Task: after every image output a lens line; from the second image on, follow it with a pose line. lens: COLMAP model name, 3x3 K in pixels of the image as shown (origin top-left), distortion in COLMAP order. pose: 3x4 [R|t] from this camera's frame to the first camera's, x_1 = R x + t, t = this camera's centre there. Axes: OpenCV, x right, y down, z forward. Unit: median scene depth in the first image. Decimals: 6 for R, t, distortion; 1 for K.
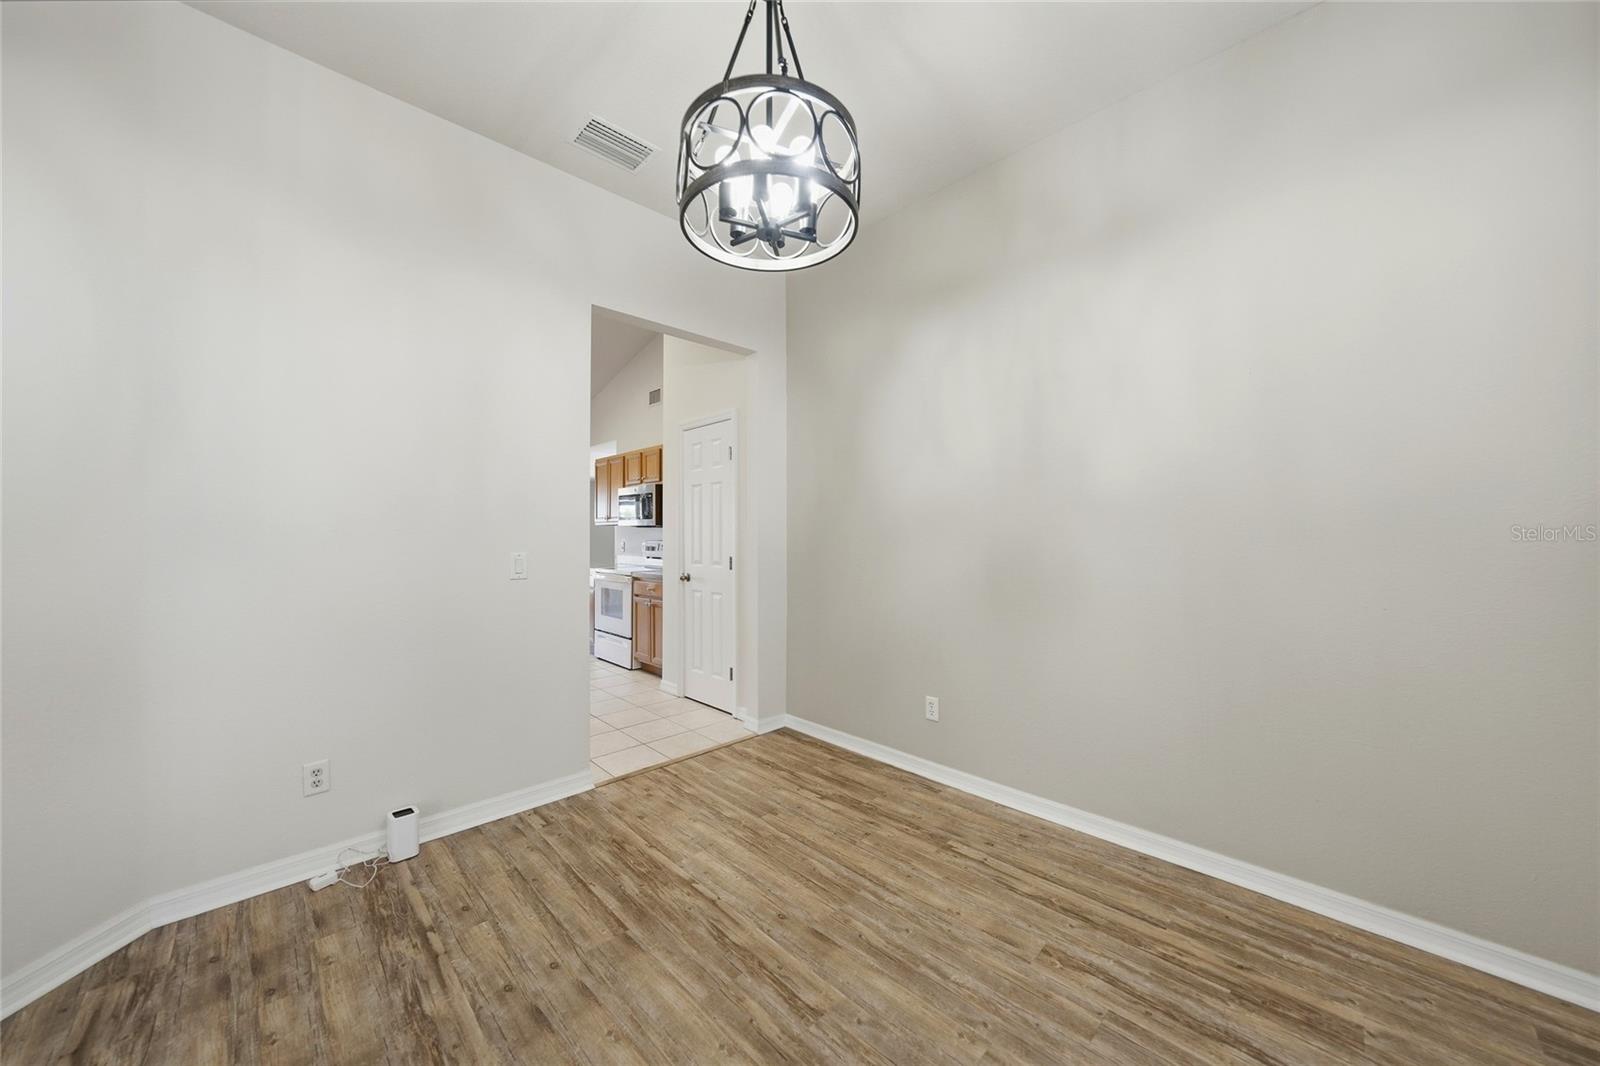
lens RADIAL K [[565.0, 0, 804.2], [0, 565.0, 535.3], [0, 0, 1]] dist [-0.025859, 0.007615]
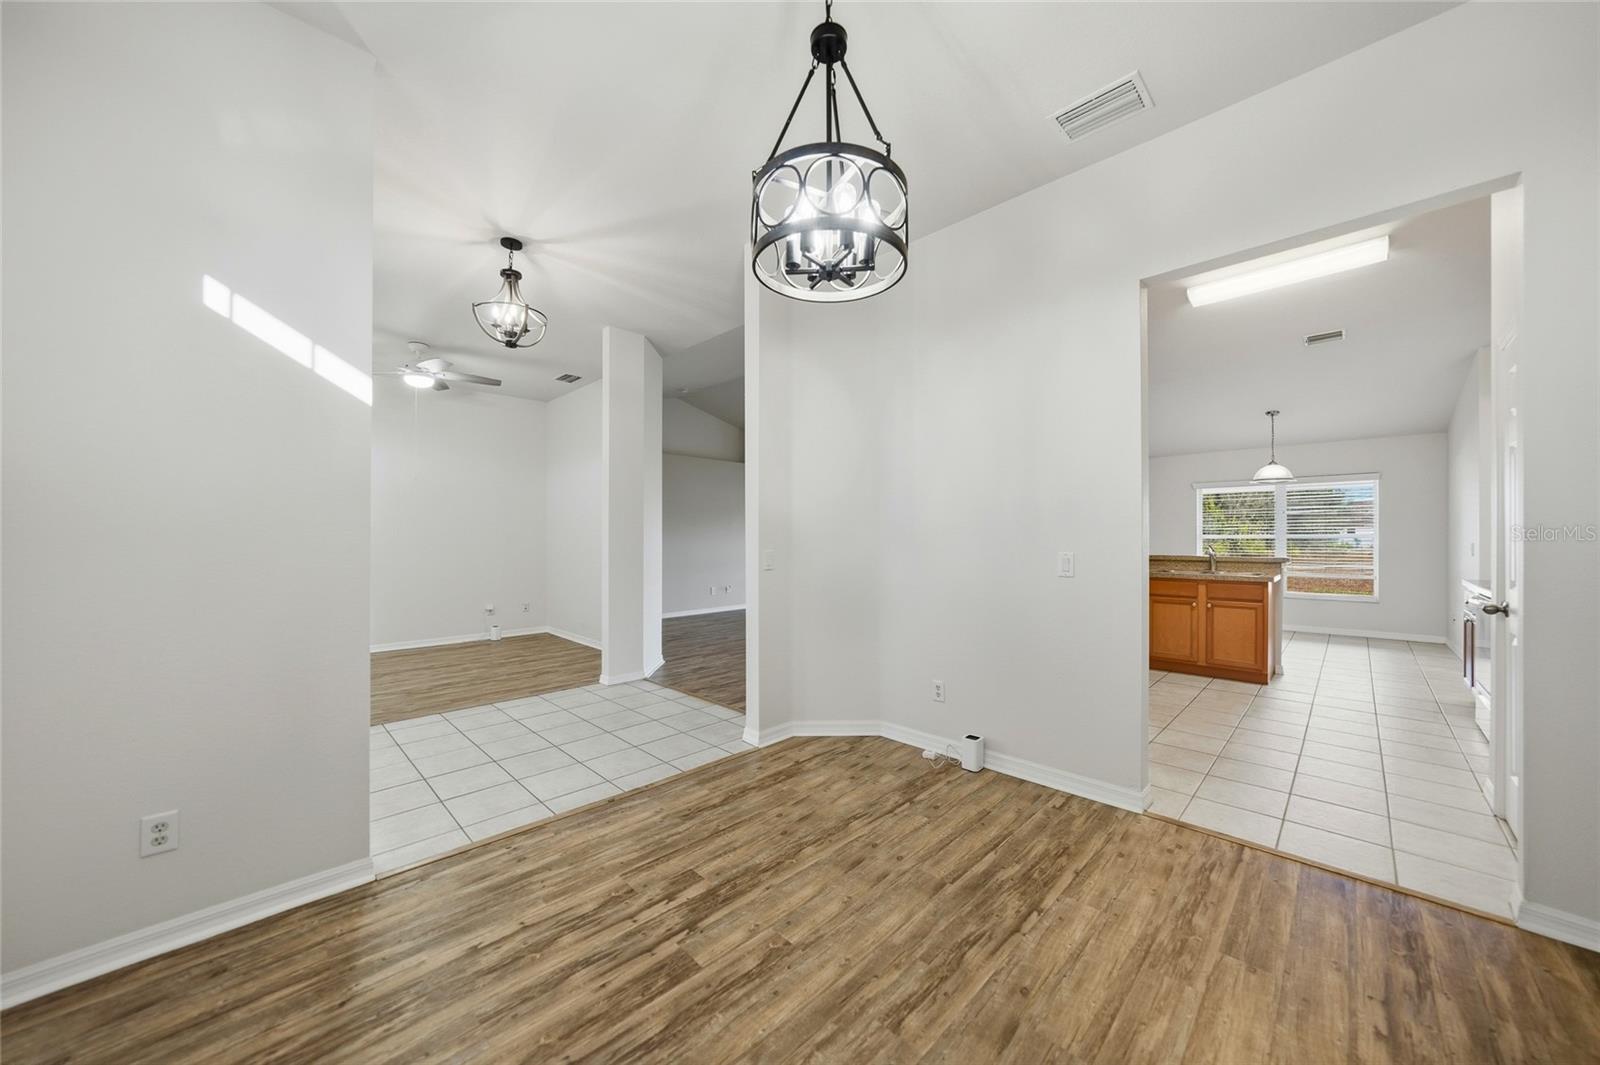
lens RADIAL K [[565.0, 0, 804.2], [0, 565.0, 534.8], [0, 0, 1]] dist [-0.025859, 0.007615]
pose [[0.014483, -0.004112, -0.999887, 0.653226], [0.002586, 0.999988, -0.004075, -0.003021], [0.999892, -0.002526, 0.014494, 0.540067]]
